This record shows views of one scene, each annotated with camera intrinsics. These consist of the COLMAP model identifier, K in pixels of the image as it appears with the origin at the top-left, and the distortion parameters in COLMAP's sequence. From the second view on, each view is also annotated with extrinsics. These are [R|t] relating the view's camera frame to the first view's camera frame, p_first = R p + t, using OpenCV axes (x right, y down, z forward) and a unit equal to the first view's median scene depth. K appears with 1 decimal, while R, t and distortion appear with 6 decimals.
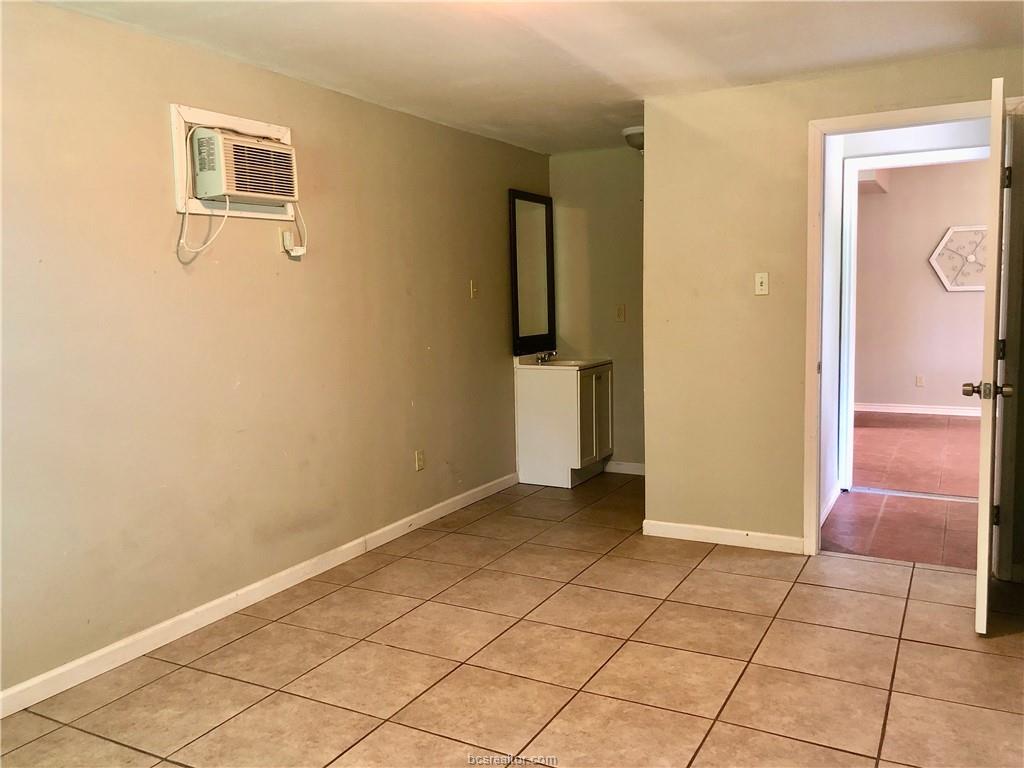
lens RADIAL K [[824.9, 0, 512.3], [0, 824.9, 372.3], [0, 0, 1]] dist [0.021161, -0.002543]
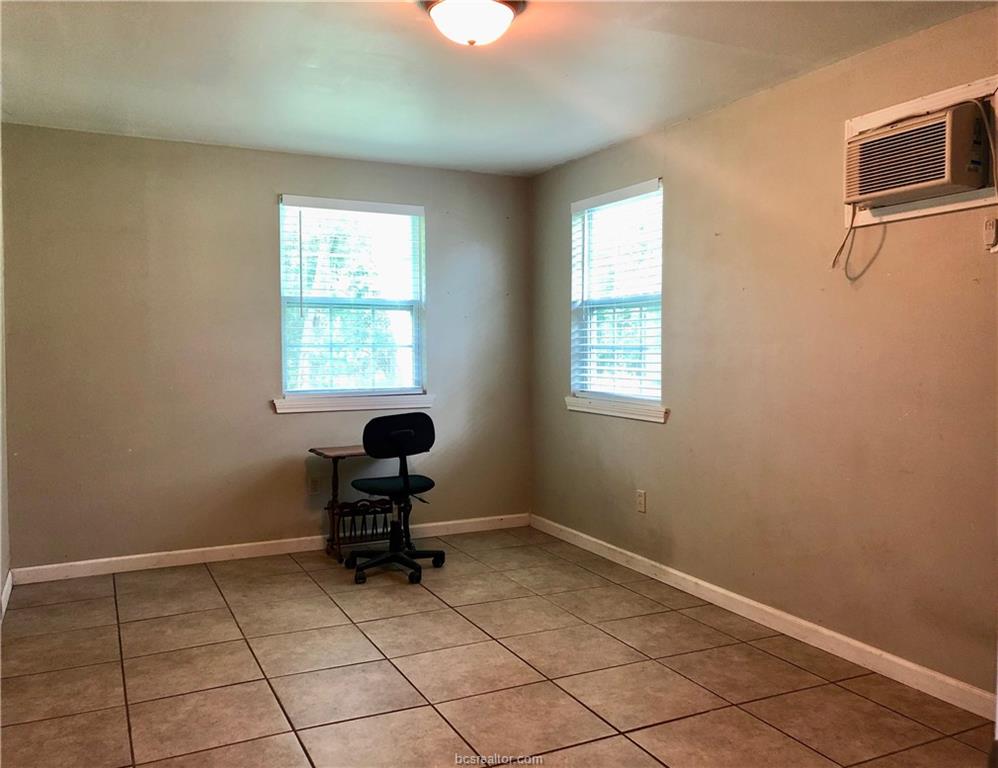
lens RADIAL K [[827.0, 0, 499.0], [0, 827.0, 384.0], [0, 0, 1]] dist [0.001224, 0.001396]
pose [[-0.569751, 0.066882, -0.819091, 0.660473], [-0.068991, 0.989272, 0.128768, -0.109121], [0.818916, 0.129876, -0.559025, 1.253568]]
